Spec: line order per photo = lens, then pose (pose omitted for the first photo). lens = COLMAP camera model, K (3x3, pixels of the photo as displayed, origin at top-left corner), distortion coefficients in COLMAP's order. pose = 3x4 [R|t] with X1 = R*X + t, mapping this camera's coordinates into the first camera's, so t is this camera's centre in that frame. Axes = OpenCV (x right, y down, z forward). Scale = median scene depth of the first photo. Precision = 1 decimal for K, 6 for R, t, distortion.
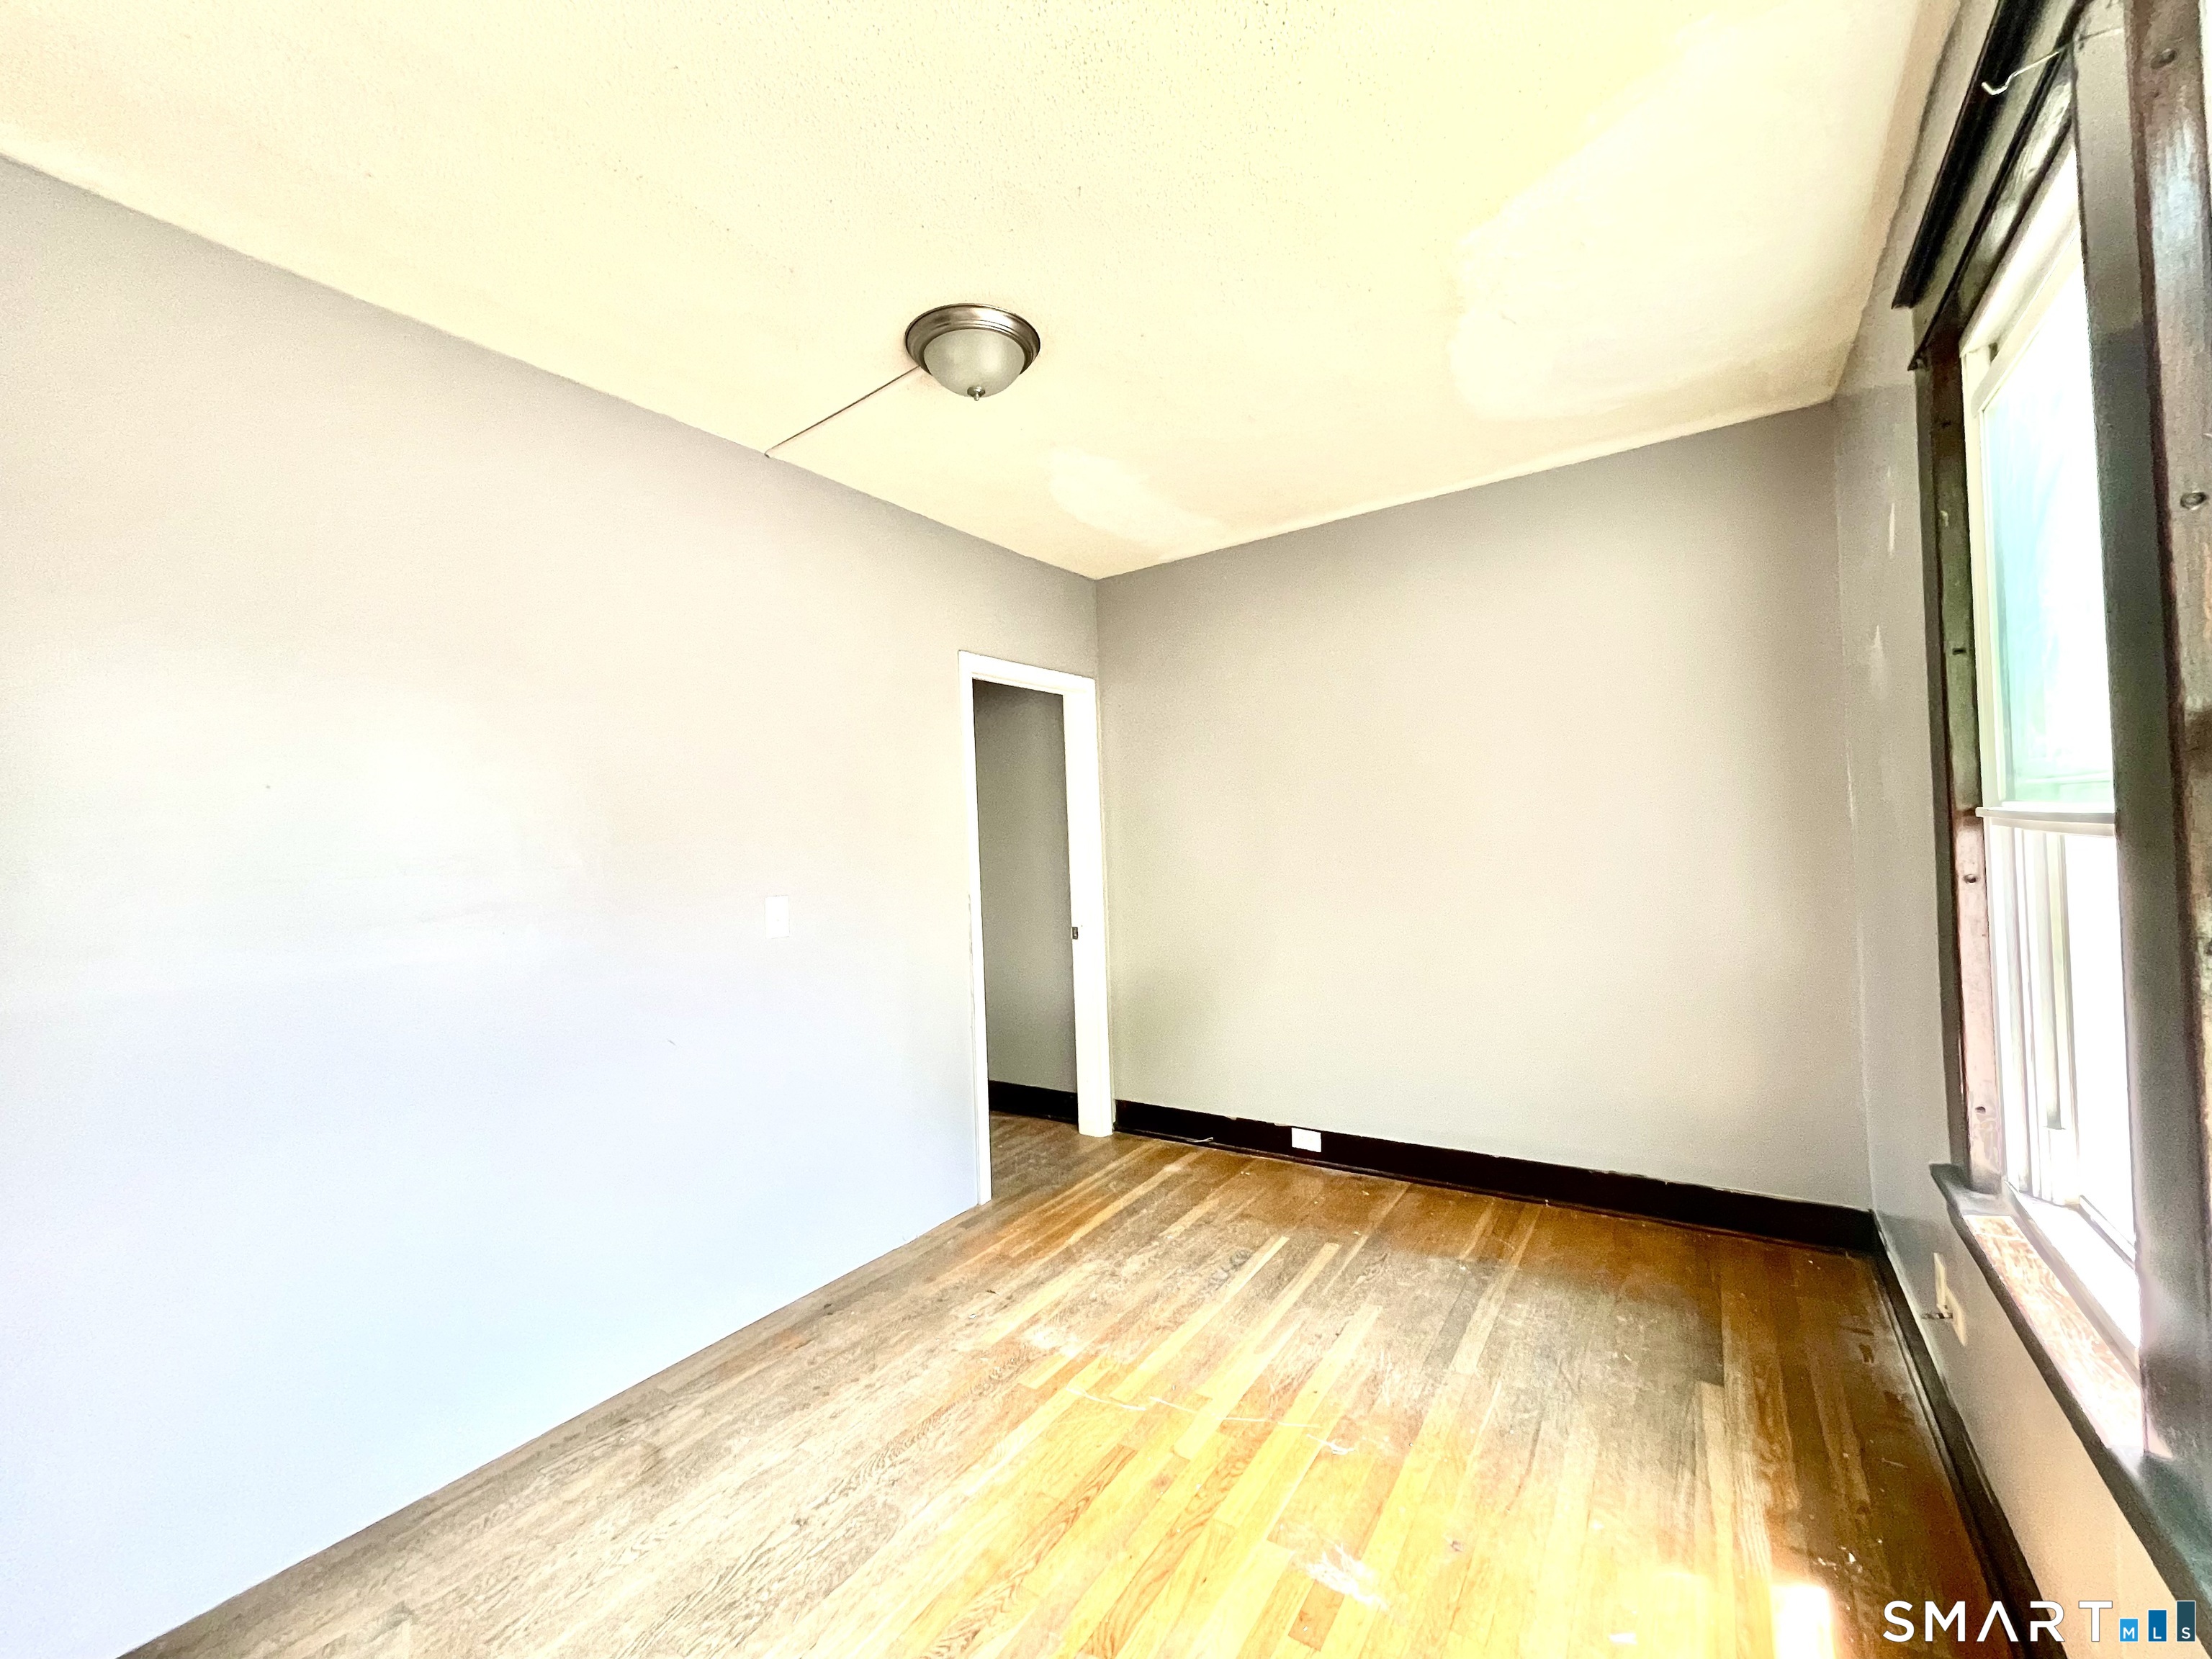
lens RADIAL K [[901.7, 0, 1111.8], [0, 901.7, 836.3], [0, 0, 1]] dist [-0.002200, 0.000070]
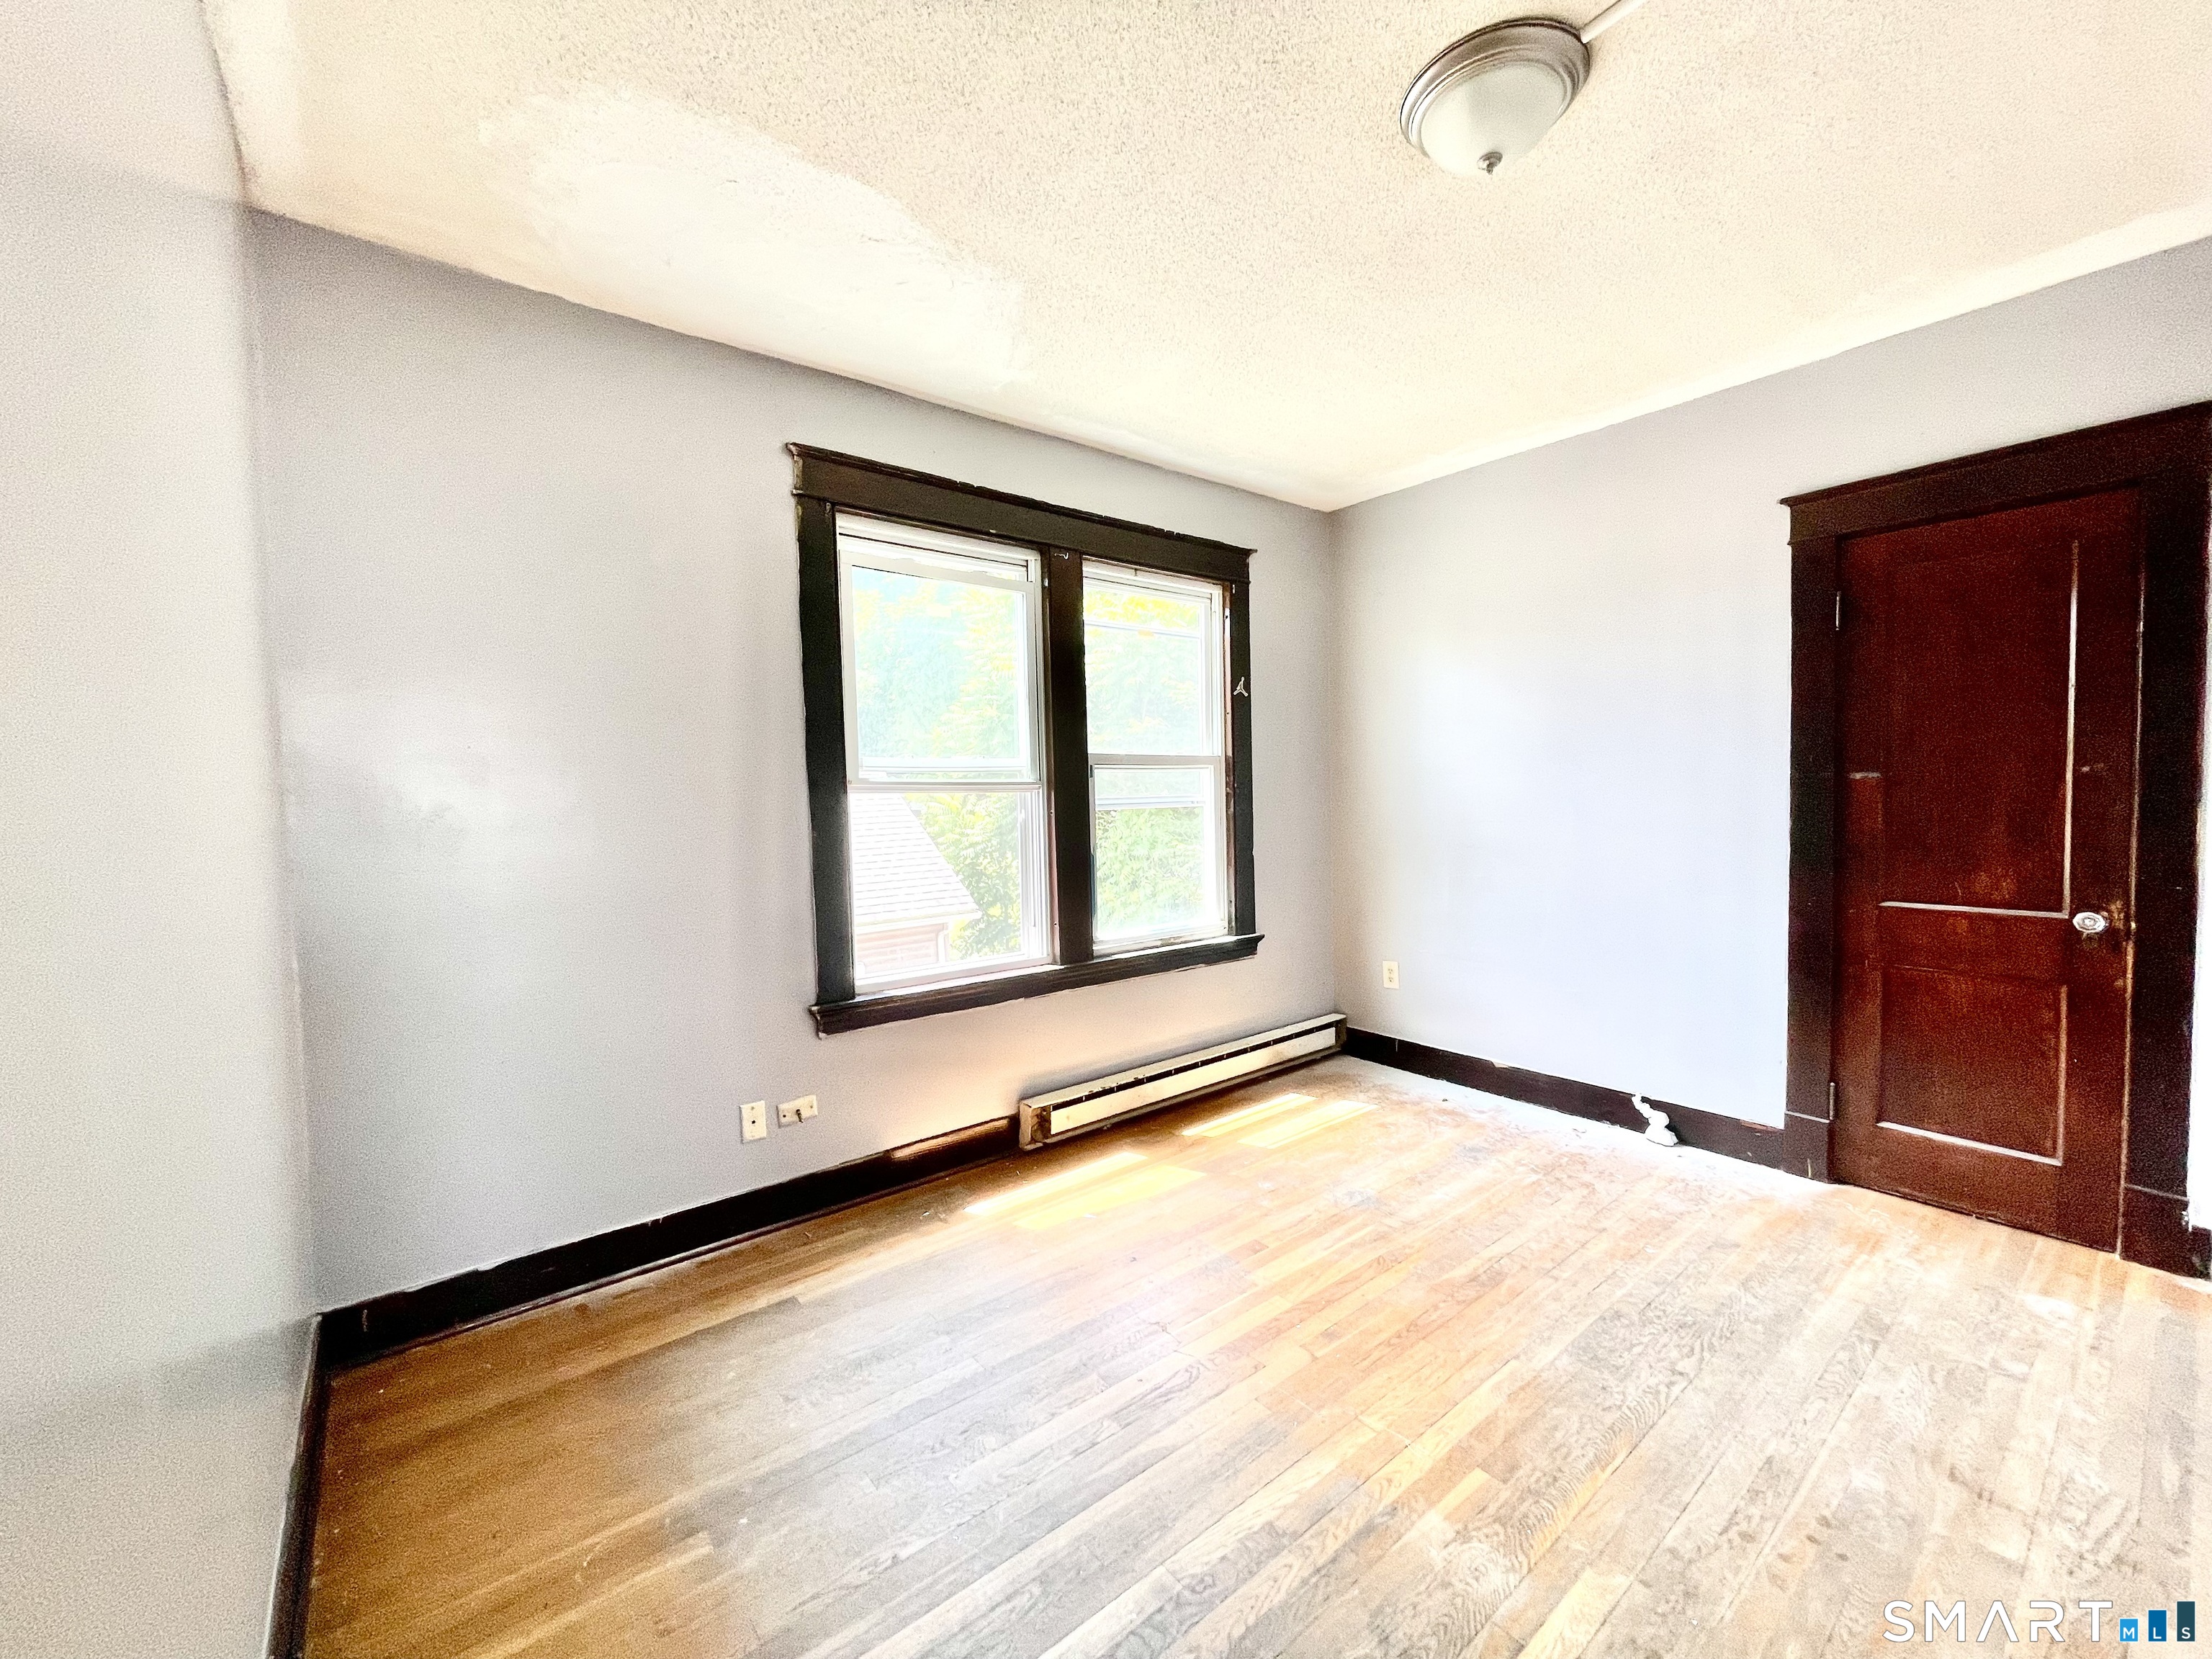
lens RADIAL K [[901.7, 0, 1104.2], [0, 901.7, 827.9], [0, 0, 1]] dist [-0.002200, 0.000070]
pose [[-0.949353, 0.046289, 0.310783, -0.046345], [0.055307, 0.998264, 0.020260, 0.035948], [-0.309305, 0.036423, -0.950265, 1.795980]]
